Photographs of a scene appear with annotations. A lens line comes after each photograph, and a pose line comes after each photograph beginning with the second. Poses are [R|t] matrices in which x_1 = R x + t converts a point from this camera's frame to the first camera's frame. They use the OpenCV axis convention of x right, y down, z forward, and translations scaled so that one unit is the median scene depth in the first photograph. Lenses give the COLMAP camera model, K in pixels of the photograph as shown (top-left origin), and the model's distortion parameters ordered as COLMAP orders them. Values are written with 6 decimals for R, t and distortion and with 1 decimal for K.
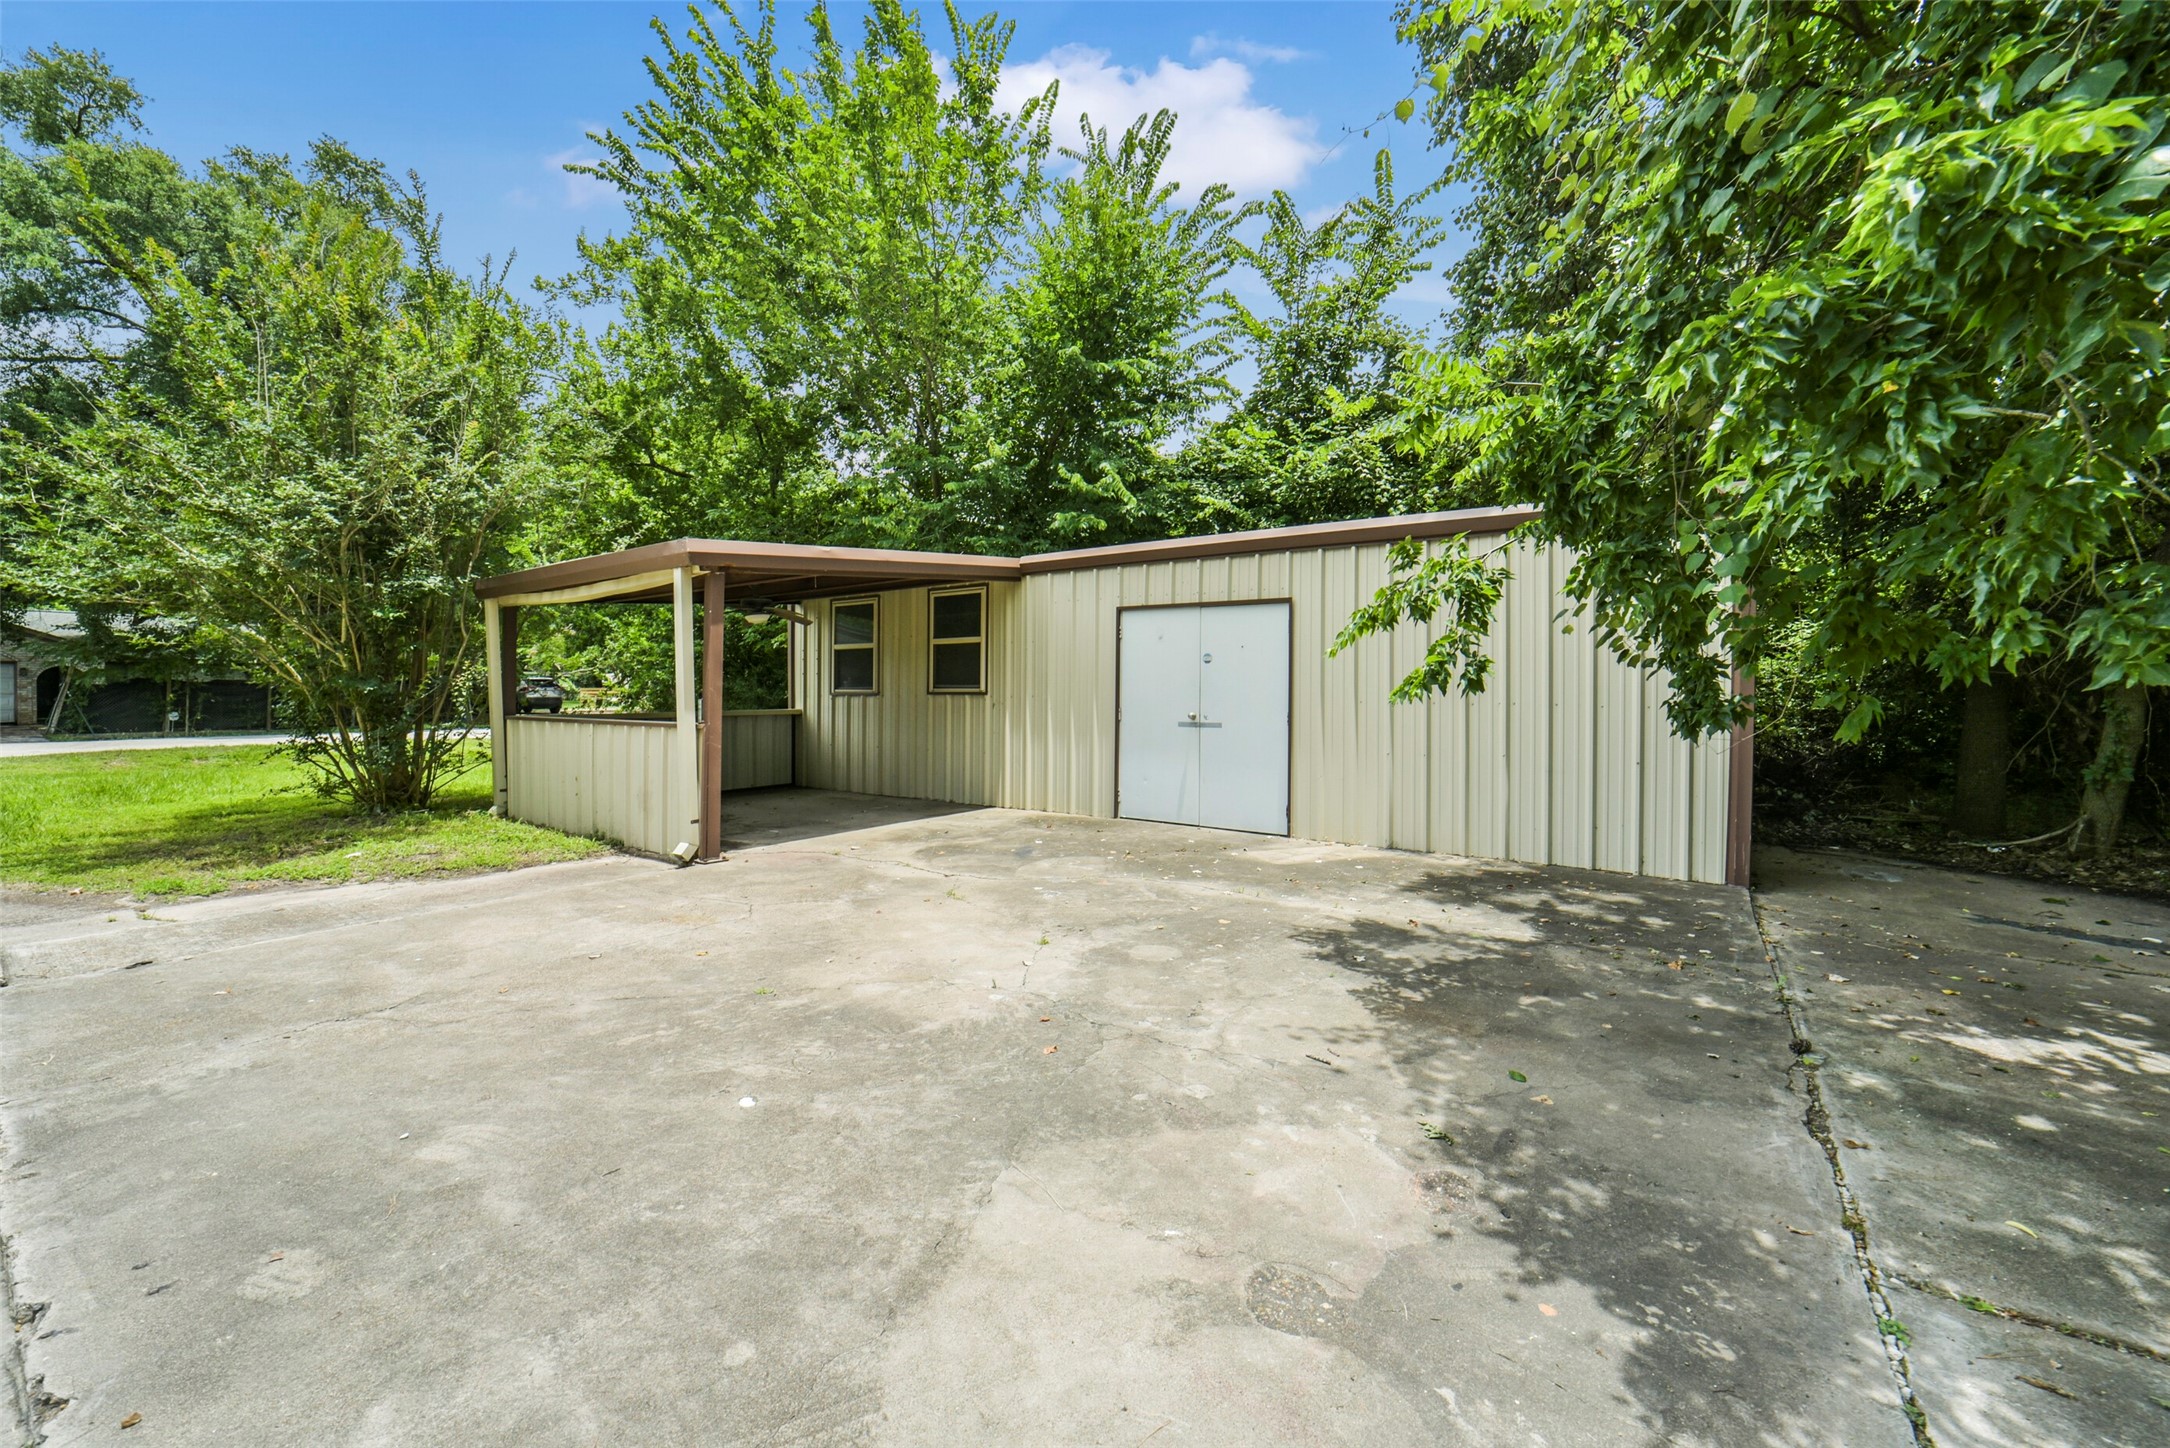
lens RADIAL K [[852.2, 0, 1086.8], [0, 852.2, 702.4], [0, 0, 1]] dist [-0.038118, 0.009743]
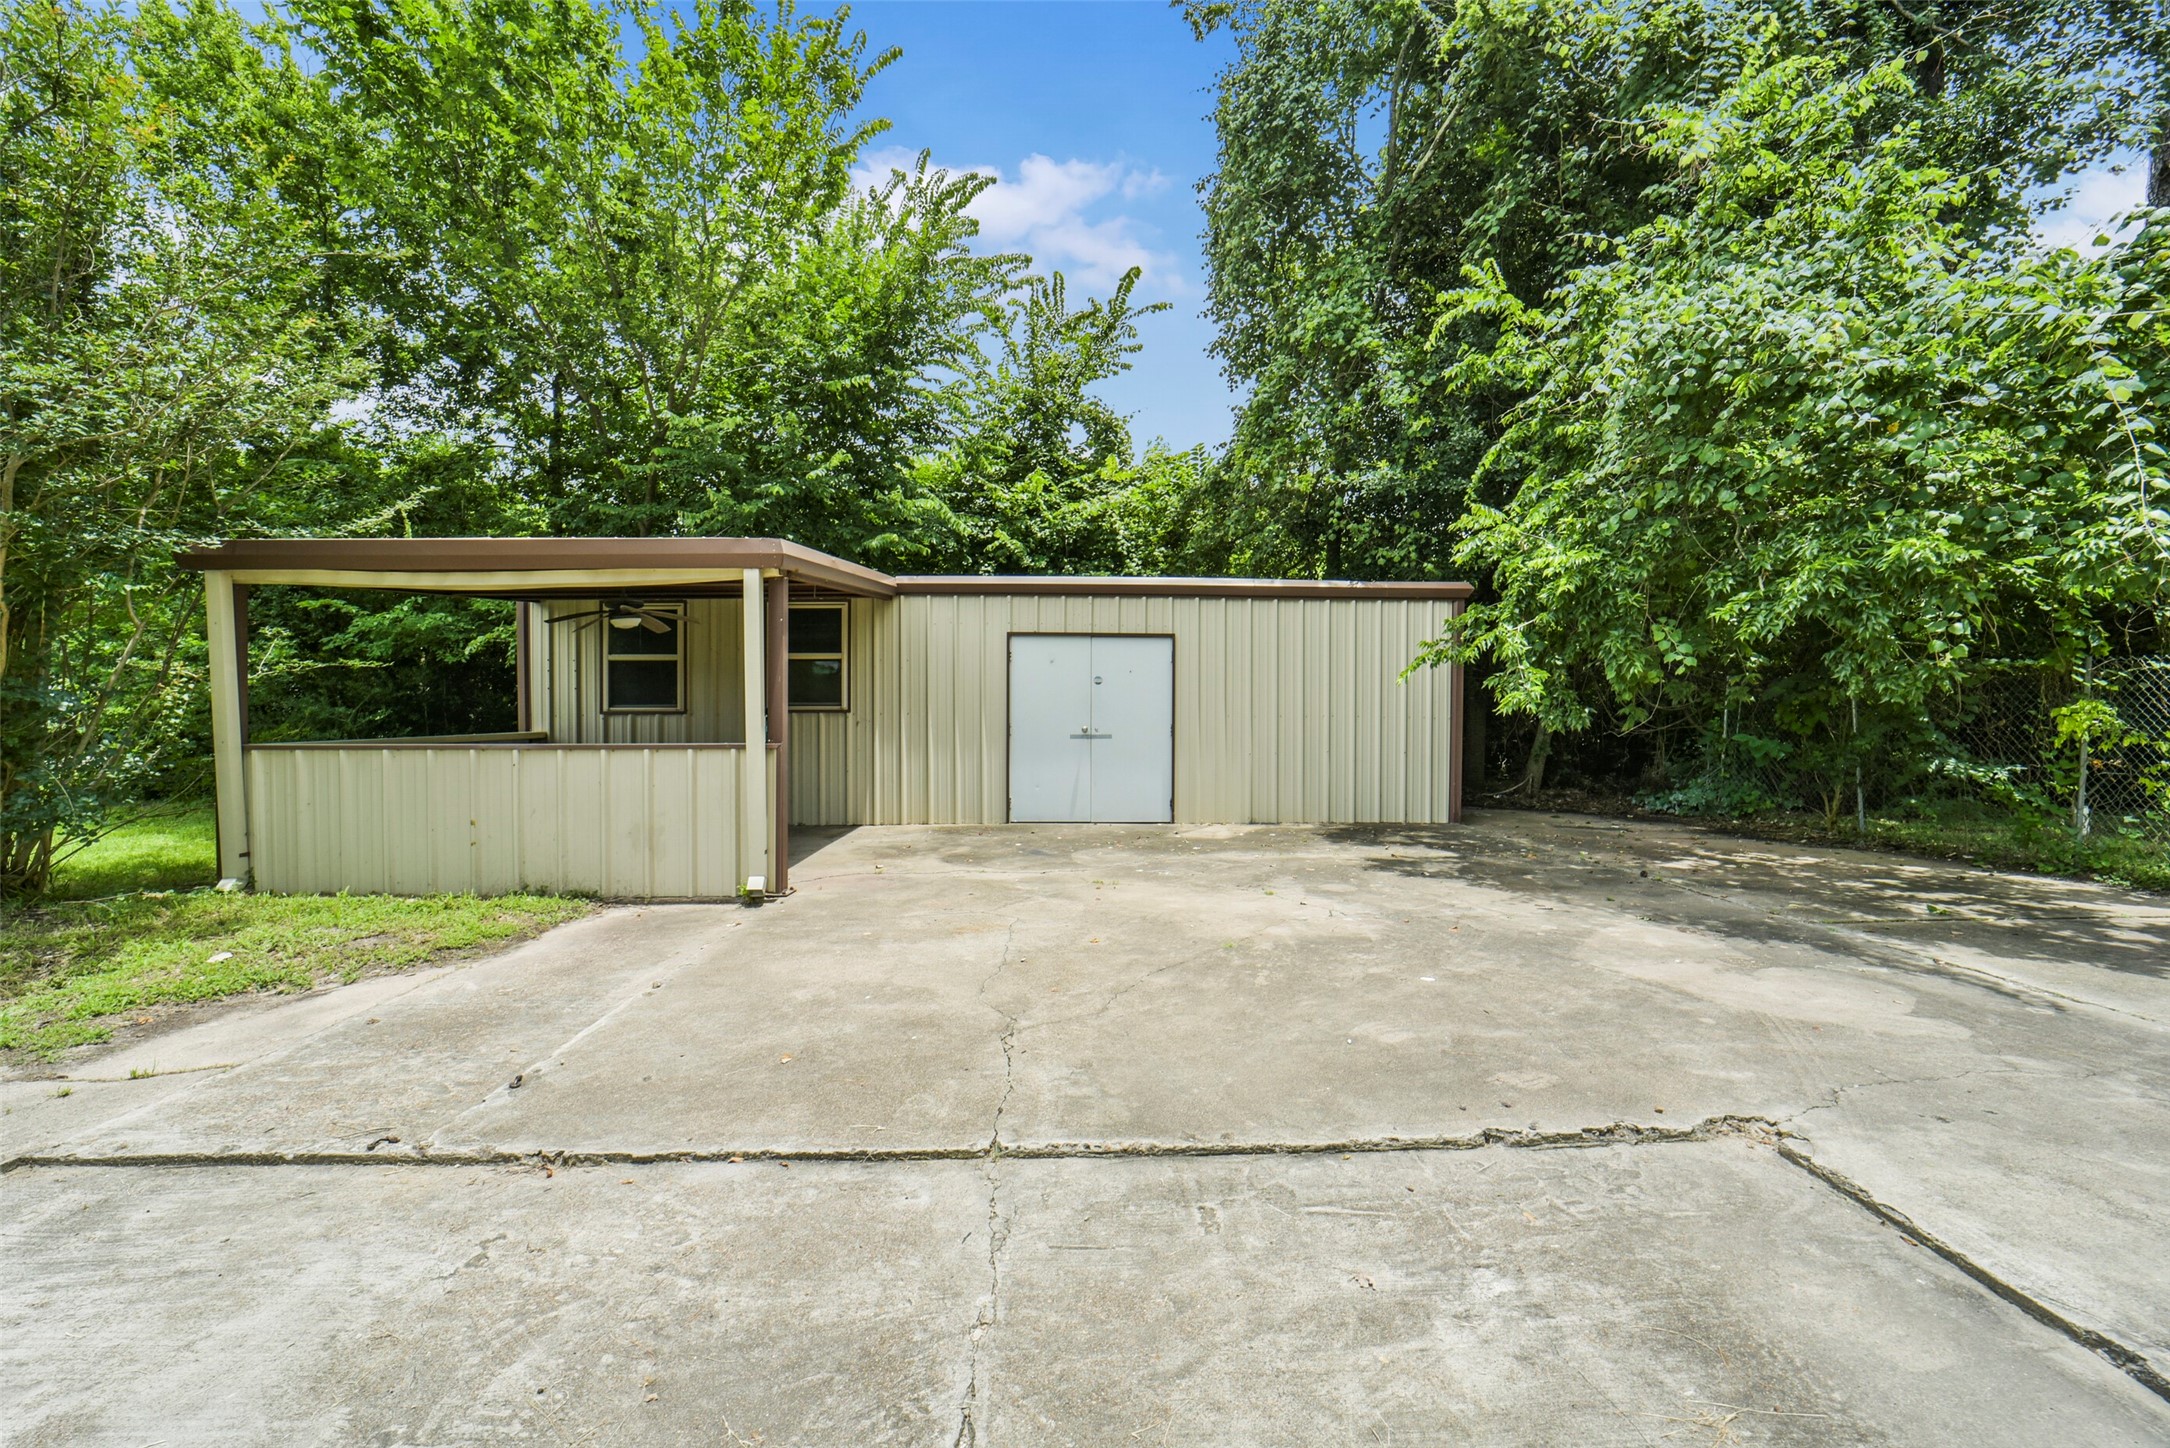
lens RADIAL K [[852.2, 0, 1095.5], [0, 852.2, 728.4], [0, 0, 1]] dist [-0.038118, 0.009743]
pose [[0.795845, -0.014006, 0.605338, -0.588737], [0.010194, 0.999901, 0.009734, 0.003628], [-0.605414, -0.001576, 0.795909, 0.055016]]
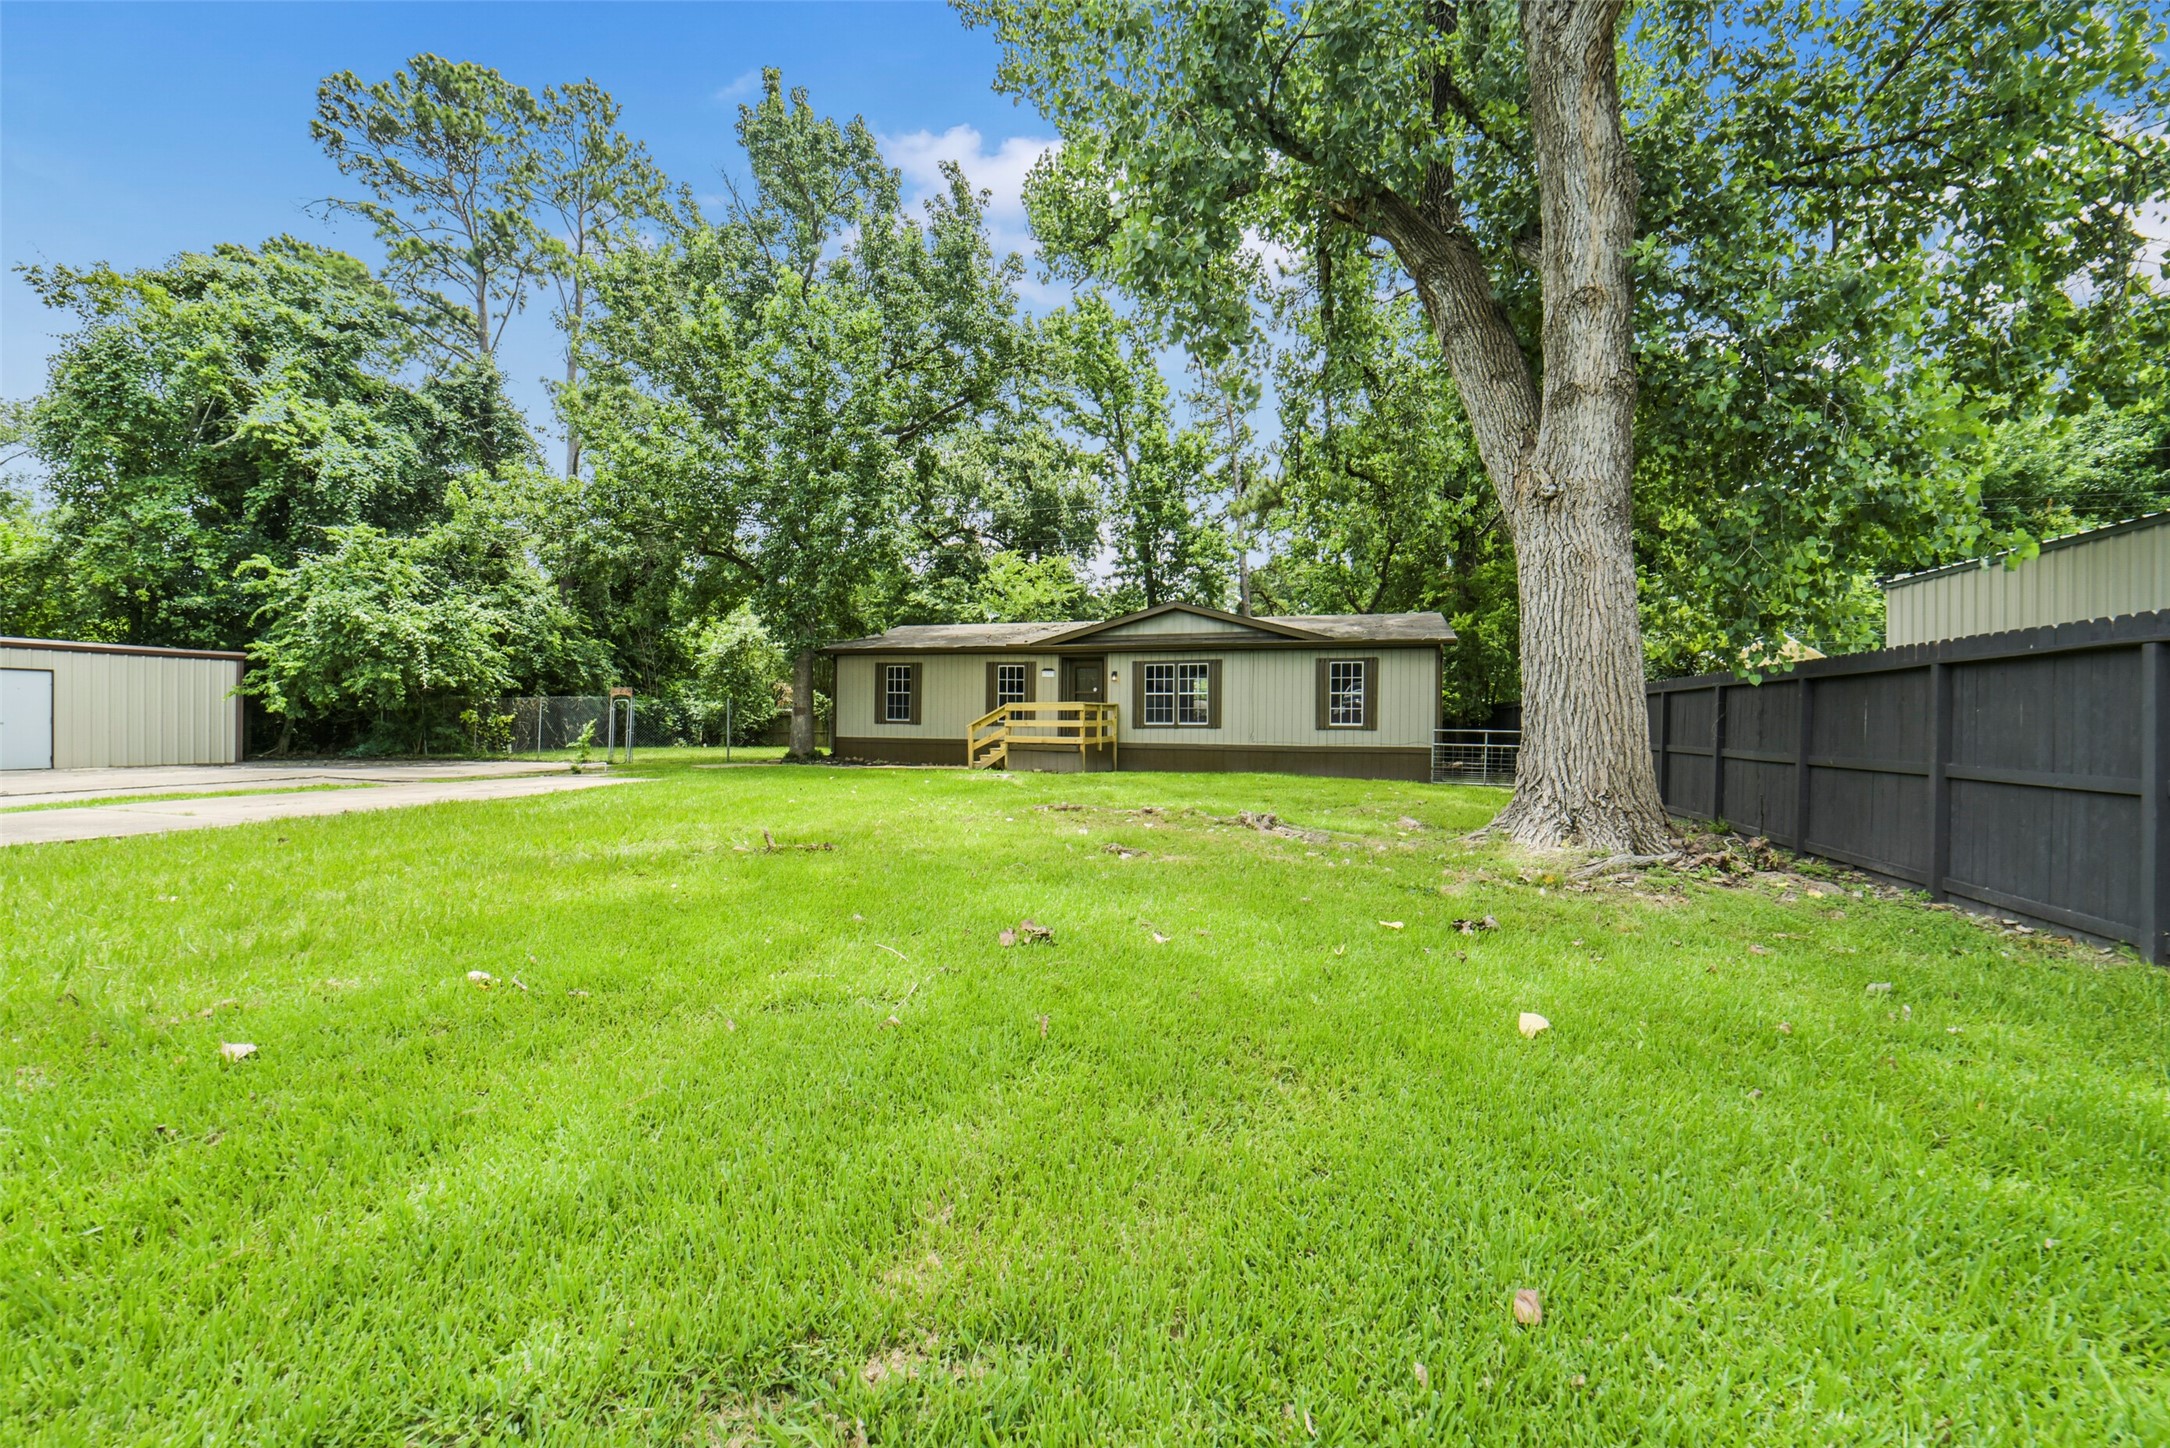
lens RADIAL K [[852.2, 0, 1088.9], [0, 852.2, 729.8], [0, 0, 1]] dist [-0.038118, 0.009743]
pose [[-0.320669, -0.016441, 0.947049, -2.534306], [-0.002476, 0.999860, 0.016520, 0.007327], [-0.947188, 0.002953, -0.320665, -0.878384]]
